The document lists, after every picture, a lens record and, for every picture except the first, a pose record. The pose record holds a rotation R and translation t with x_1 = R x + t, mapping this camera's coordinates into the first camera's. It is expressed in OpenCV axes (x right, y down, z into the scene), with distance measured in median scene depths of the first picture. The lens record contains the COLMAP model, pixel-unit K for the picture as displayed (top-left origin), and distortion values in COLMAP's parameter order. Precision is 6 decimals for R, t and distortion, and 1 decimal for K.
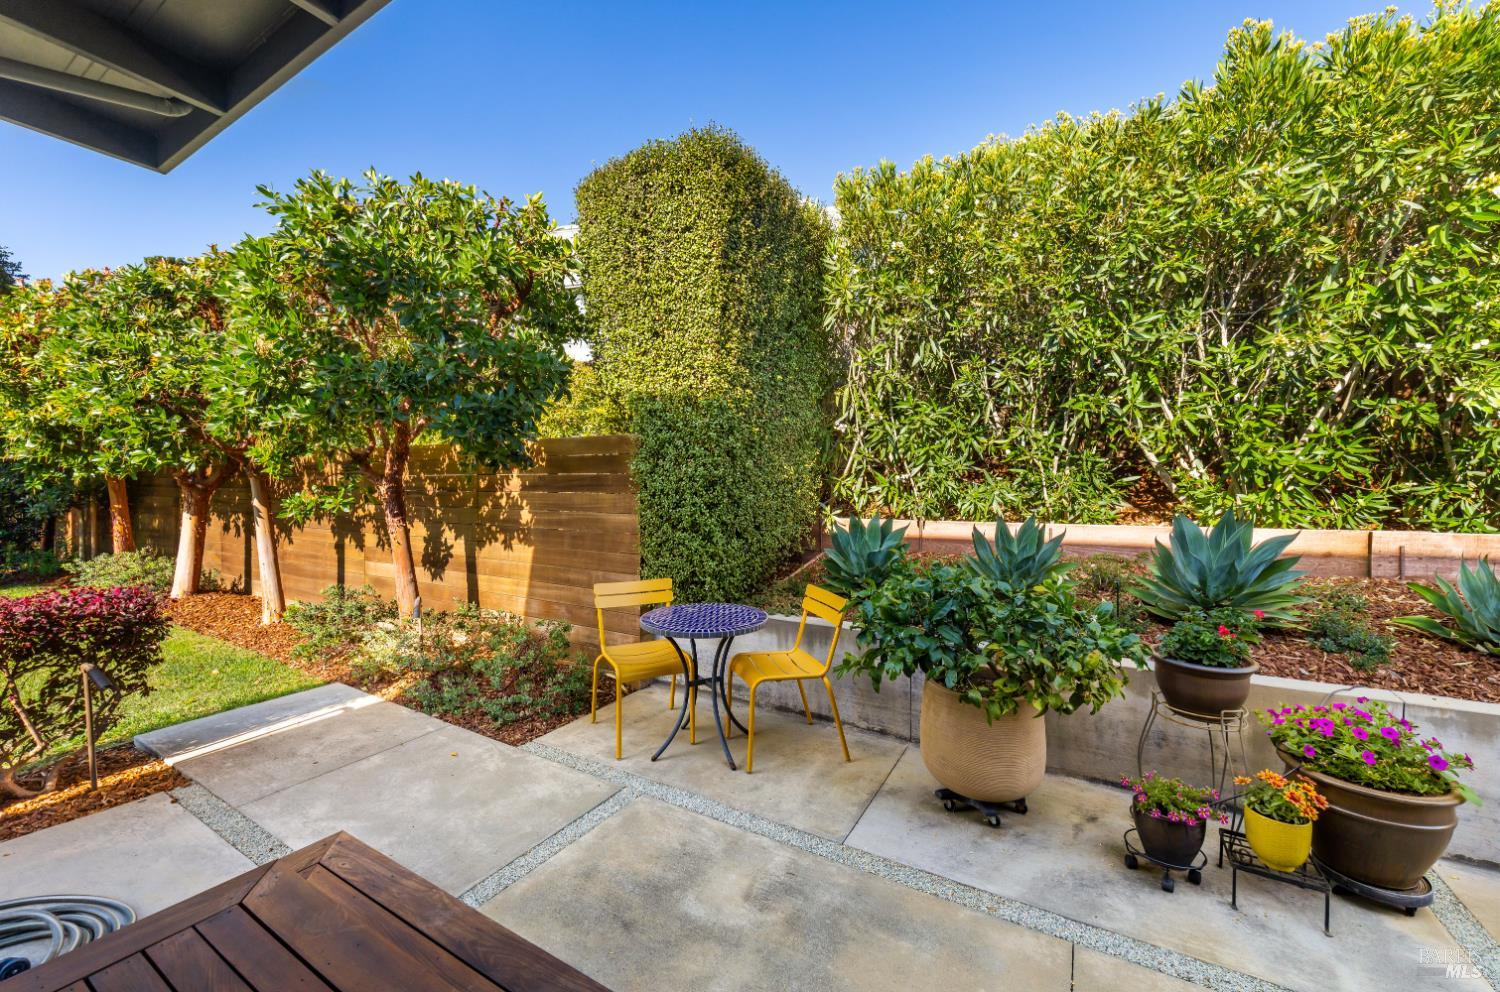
lens RADIAL K [[587.0, 0, 745.8], [0, 587.0, 487.7], [0, 0, 1]] dist [-0.001458, -0.000224]
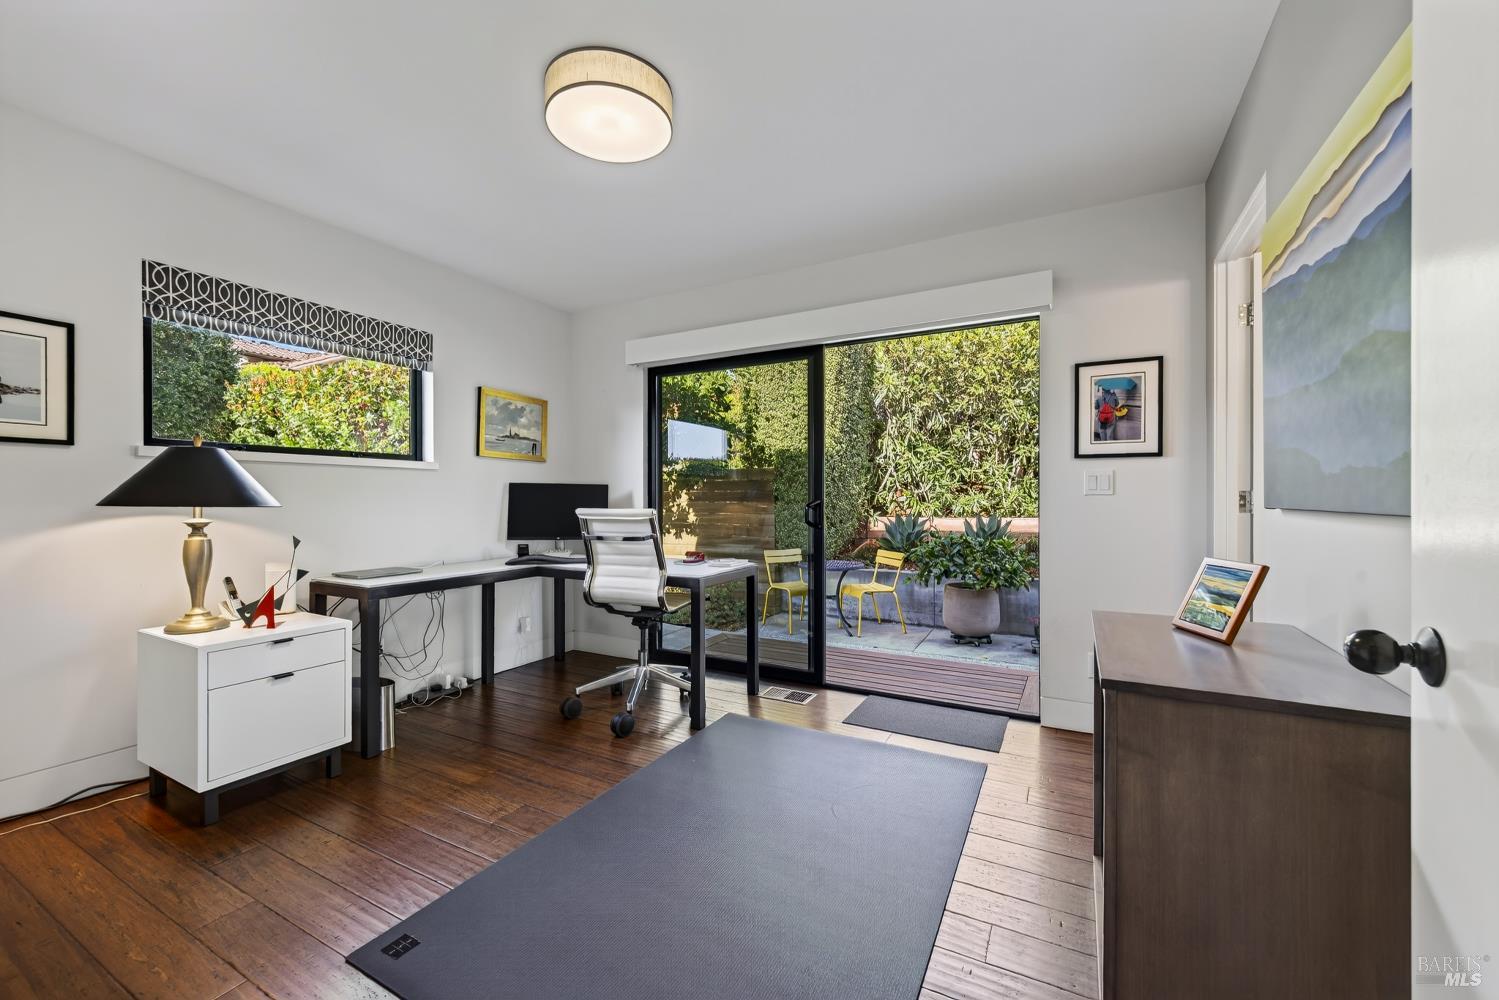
lens RADIAL K [[589.2, 0, 746.8], [0, 589.2, 499.1], [0, 0, 1]] dist [0.002145, 0.000057]
pose [[0.999233, -0.009943, 0.037869, -0.312931], [0.009971, 0.999950, -0.000539, -0.000896], [-0.037862, 0.000916, 0.999283, -0.710367]]
